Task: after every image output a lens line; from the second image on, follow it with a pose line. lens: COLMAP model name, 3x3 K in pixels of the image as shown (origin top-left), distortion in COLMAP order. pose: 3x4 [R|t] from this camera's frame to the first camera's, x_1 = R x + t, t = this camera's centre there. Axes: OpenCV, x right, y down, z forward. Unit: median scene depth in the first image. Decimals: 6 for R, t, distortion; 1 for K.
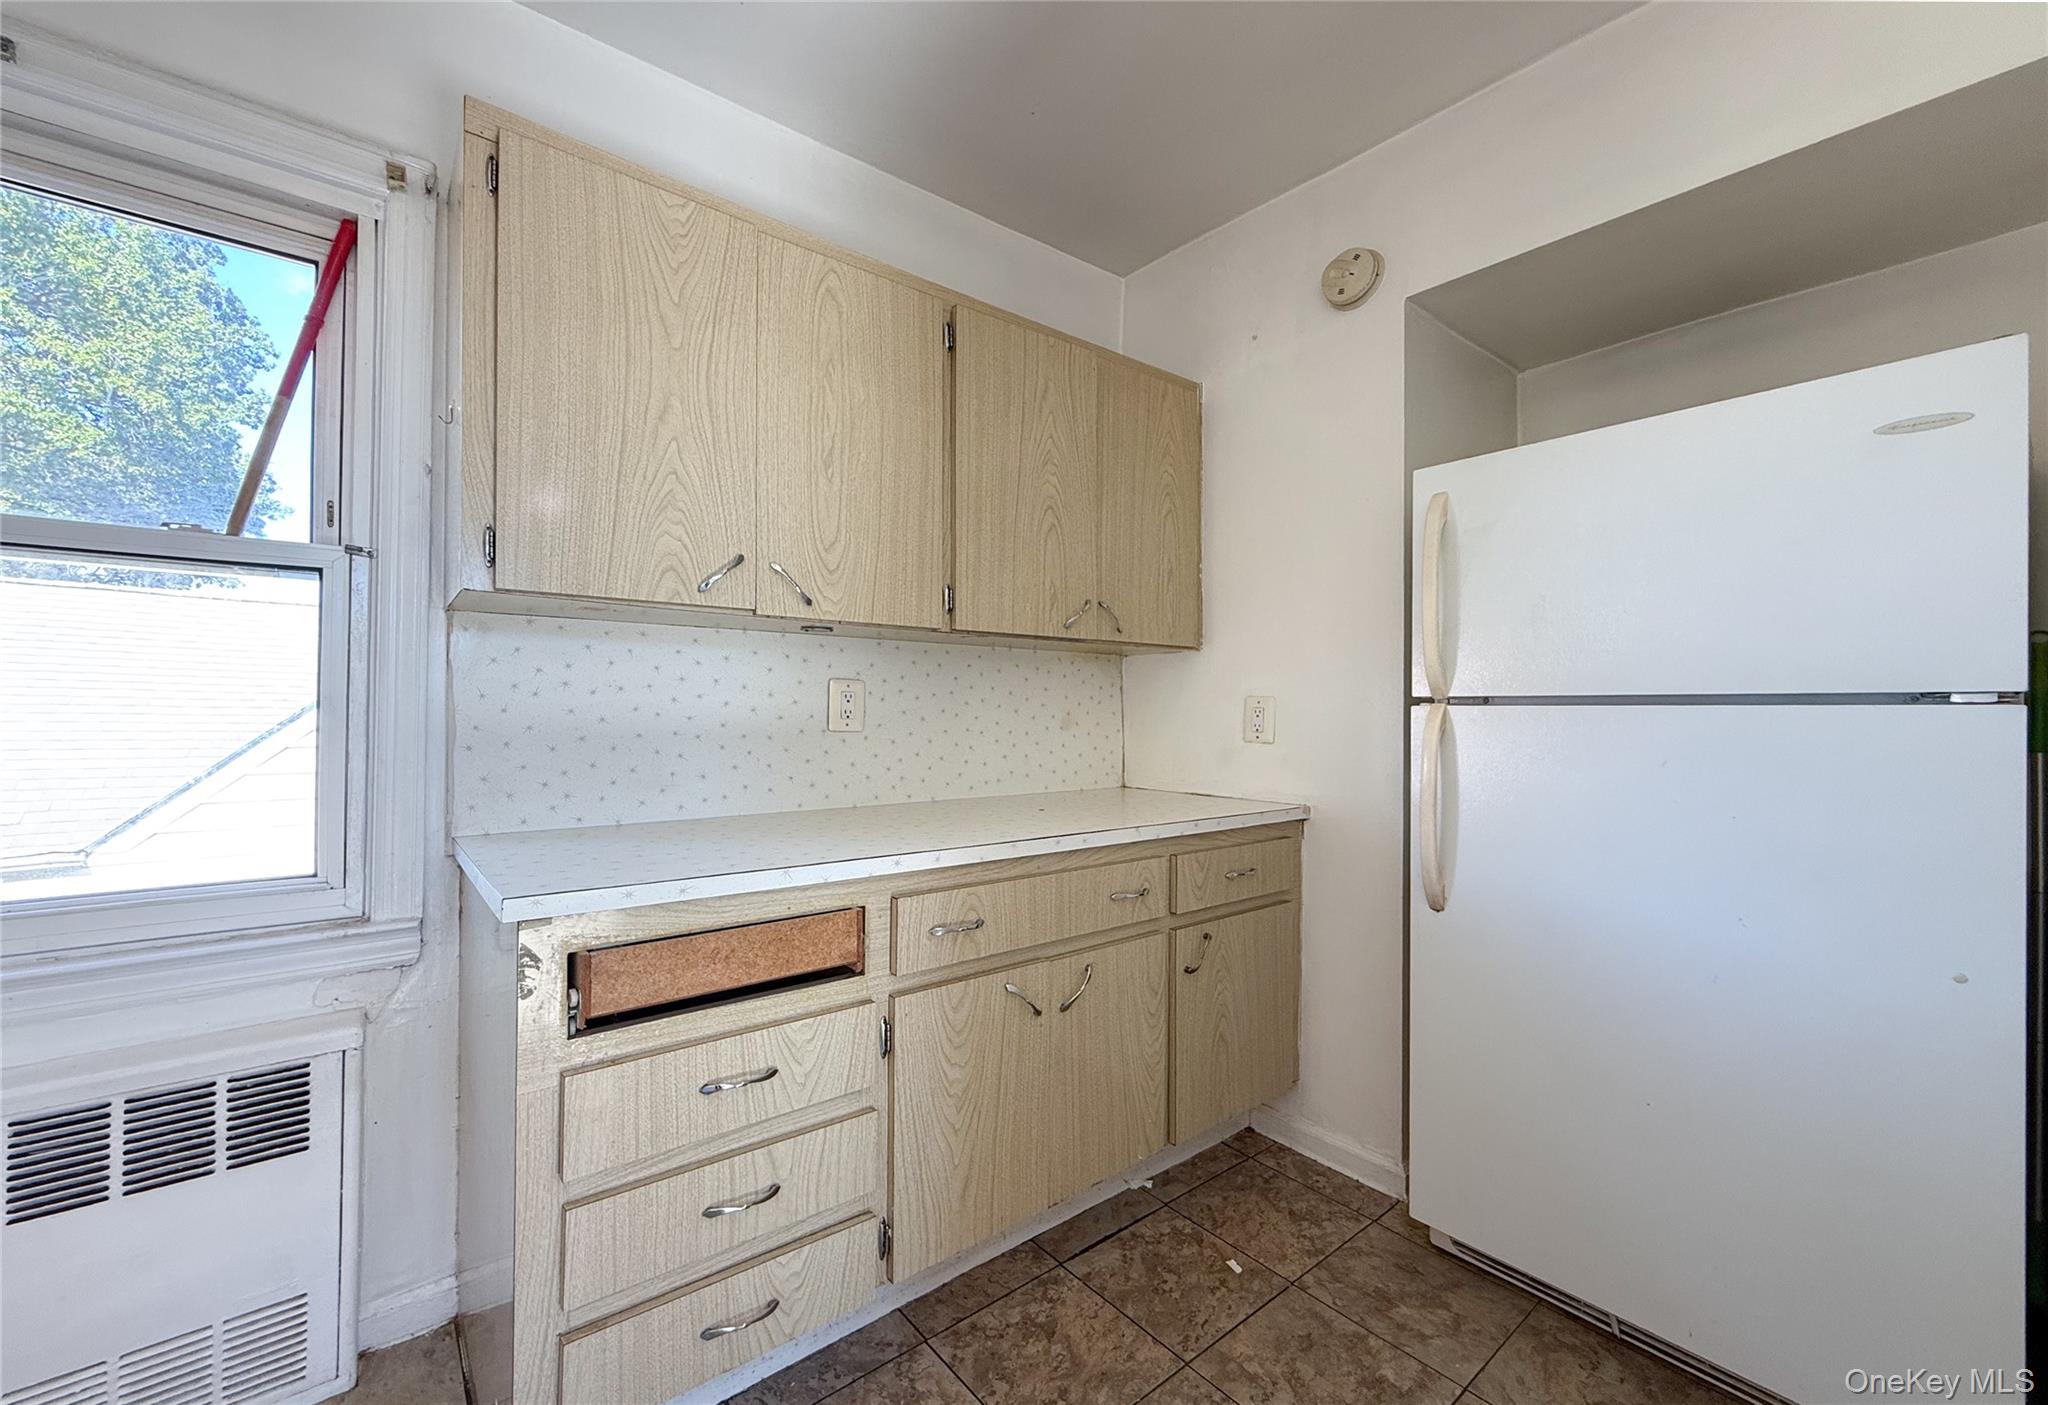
lens RADIAL K [[823.9, 0, 1019.0], [0, 823.9, 697.9], [0, 0, 1]] dist [0.001324, -0.000393]
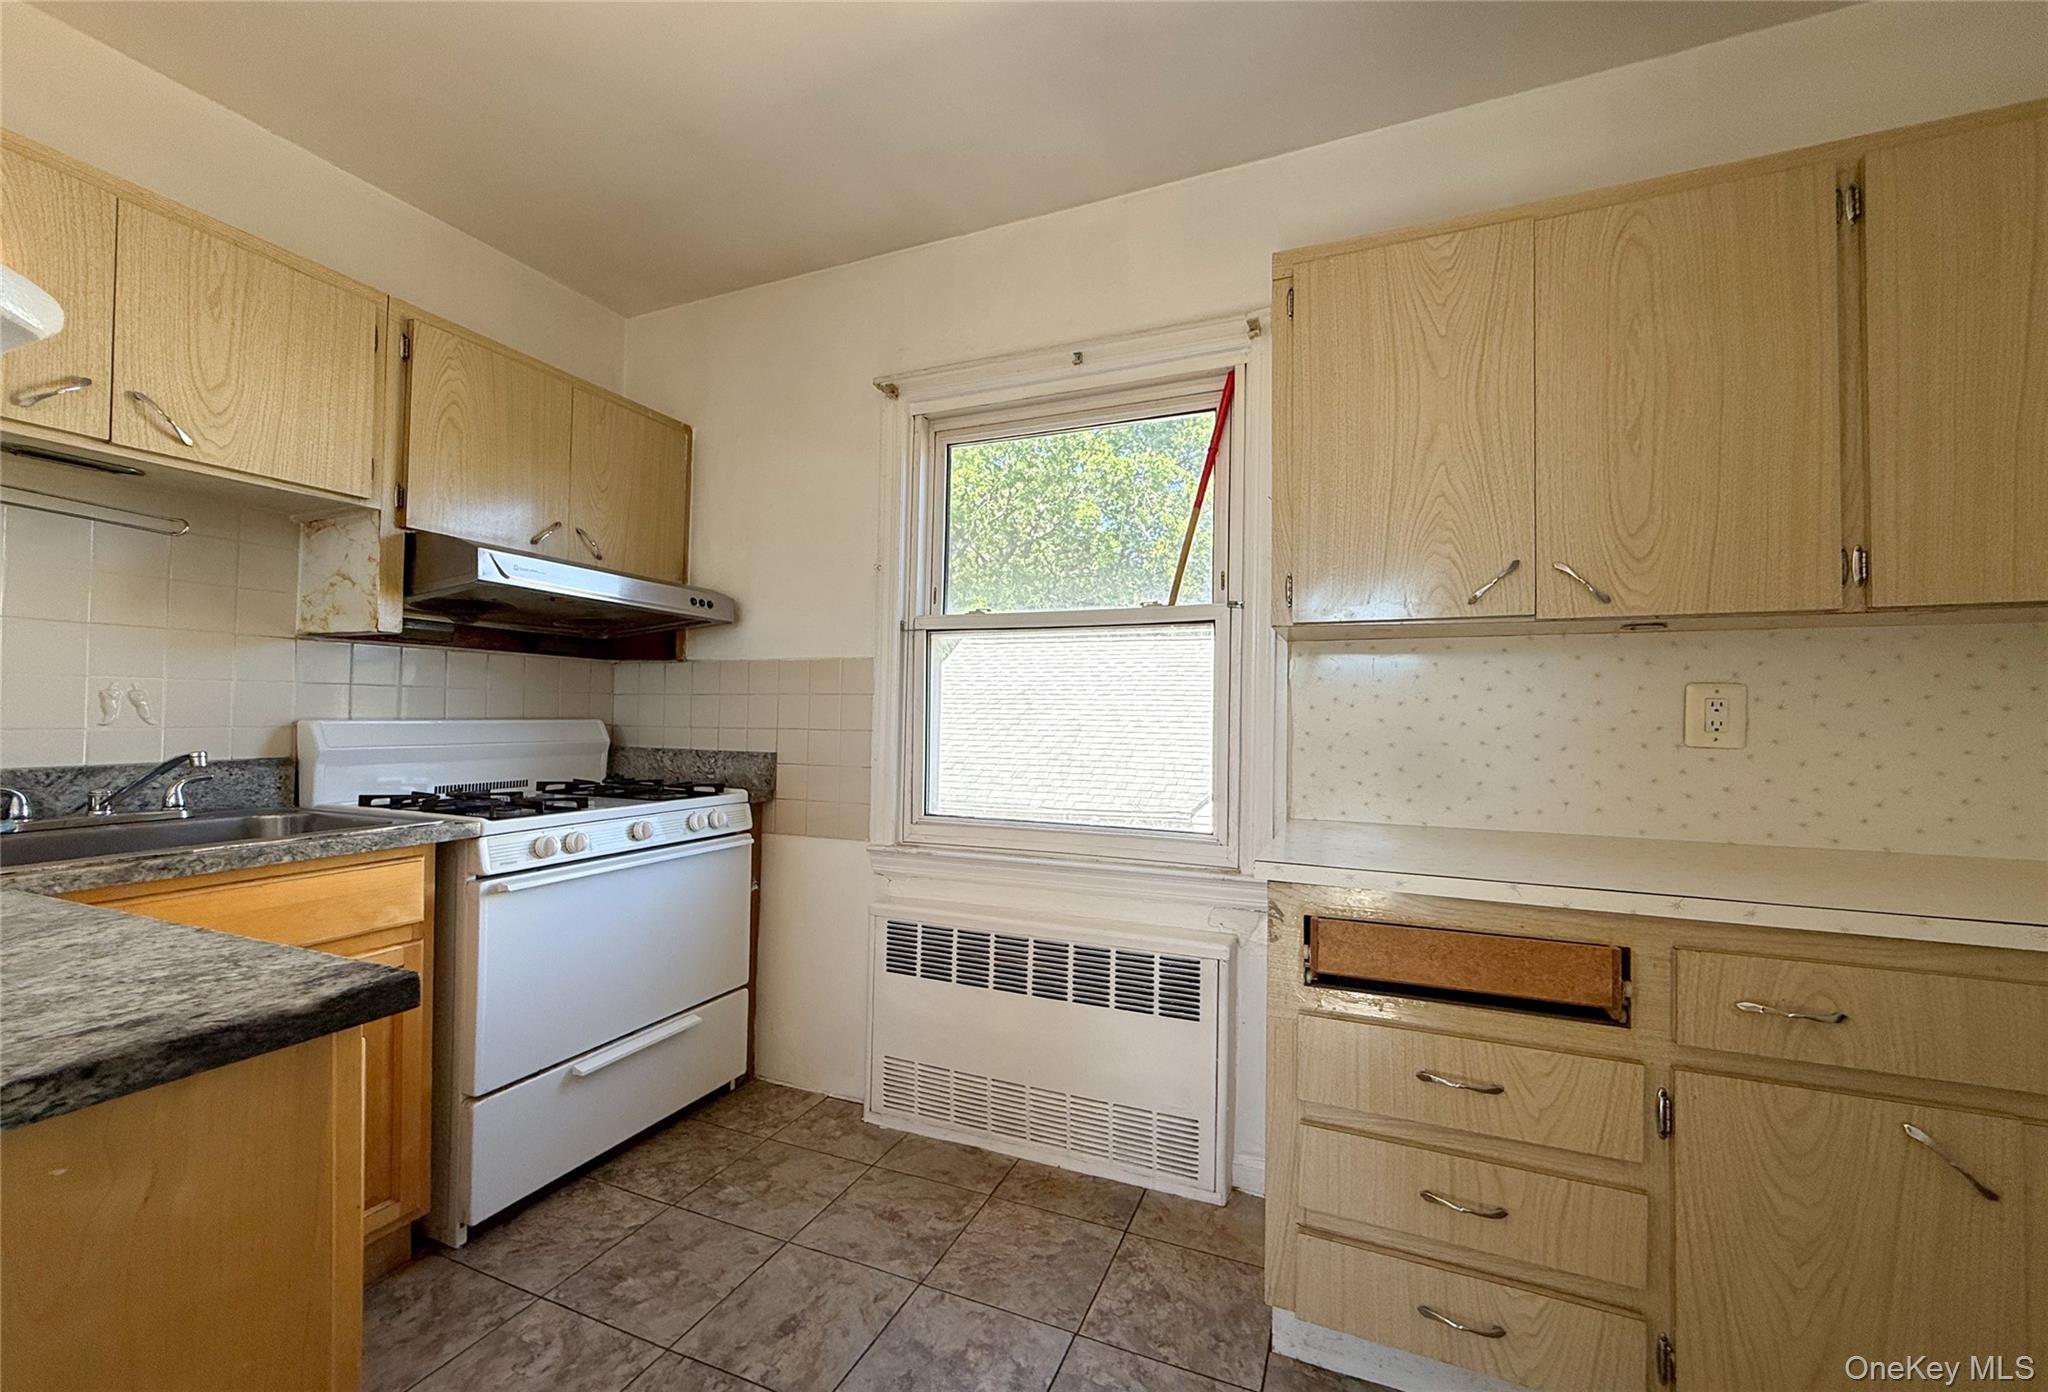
lens RADIAL K [[828.9, 0, 1016.4], [0, 828.9, 677.7], [0, 0, 1]] dist [-0.000767, -0.000240]
pose [[0.463005, -0.041953, -0.885362, 0.289211], [0.007315, 0.999026, -0.043514, 0.003945], [0.886325, 0.013670, 0.462861, 0.028577]]
